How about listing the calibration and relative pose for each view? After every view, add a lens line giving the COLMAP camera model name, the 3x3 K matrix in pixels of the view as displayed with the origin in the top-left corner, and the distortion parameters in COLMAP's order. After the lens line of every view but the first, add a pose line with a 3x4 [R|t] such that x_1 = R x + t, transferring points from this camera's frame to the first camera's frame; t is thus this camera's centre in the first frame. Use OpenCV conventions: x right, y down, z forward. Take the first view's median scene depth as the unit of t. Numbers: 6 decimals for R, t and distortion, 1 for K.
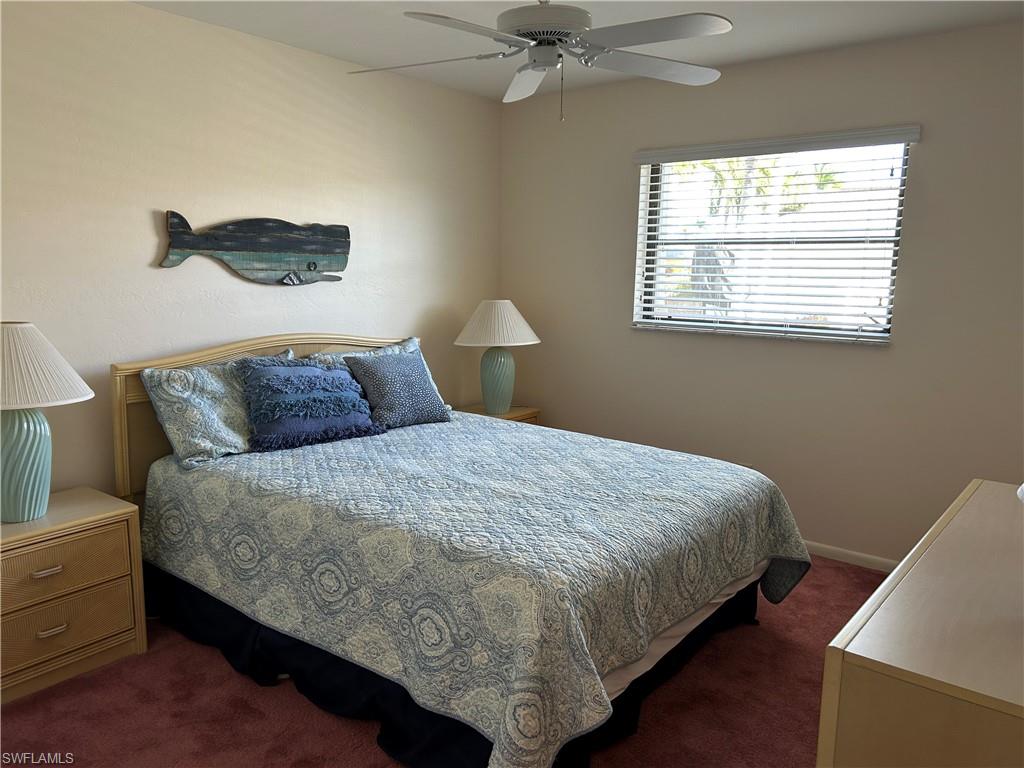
lens RADIAL K [[765.3, 0, 512.0], [0, 765.3, 384.0], [0, 0, 1]] dist [0.075449, -0.065960]
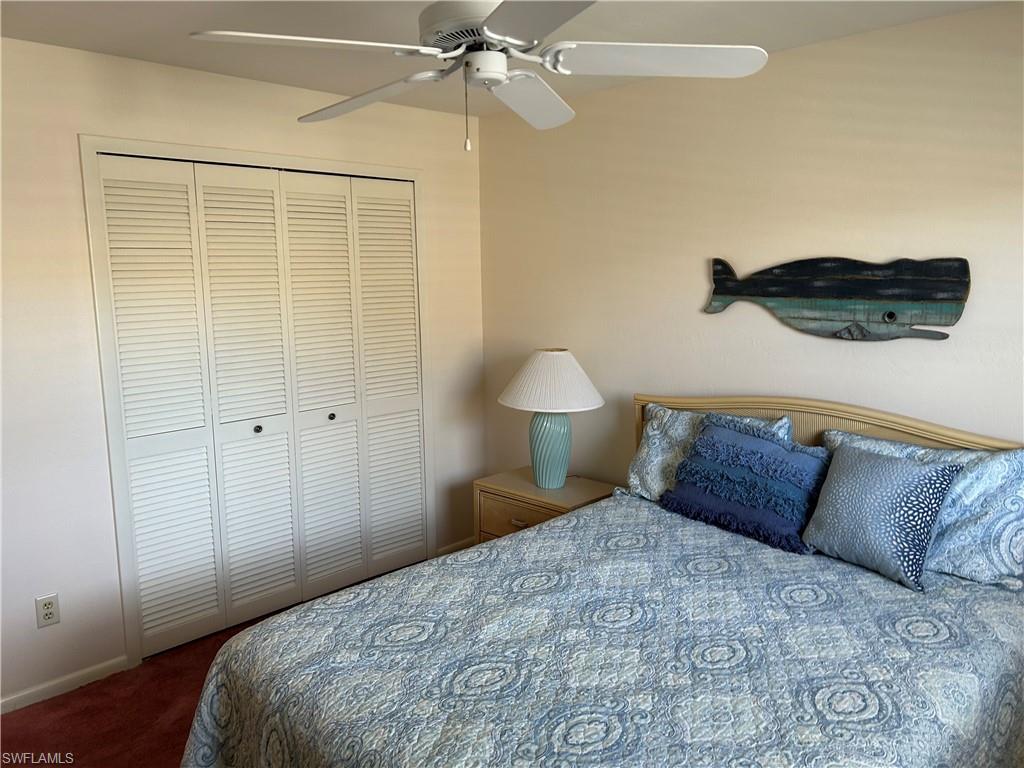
lens RADIAL K [[765.3, 0, 512.0], [0, 765.3, 384.0], [0, 0, 1]] dist [0.075449, -0.065960]
pose [[-0.098630, 0.145270, -0.984464, 0.540514], [-0.143437, 0.976881, 0.158521, -0.164847], [0.984732, 0.156843, -0.075513, 0.751453]]
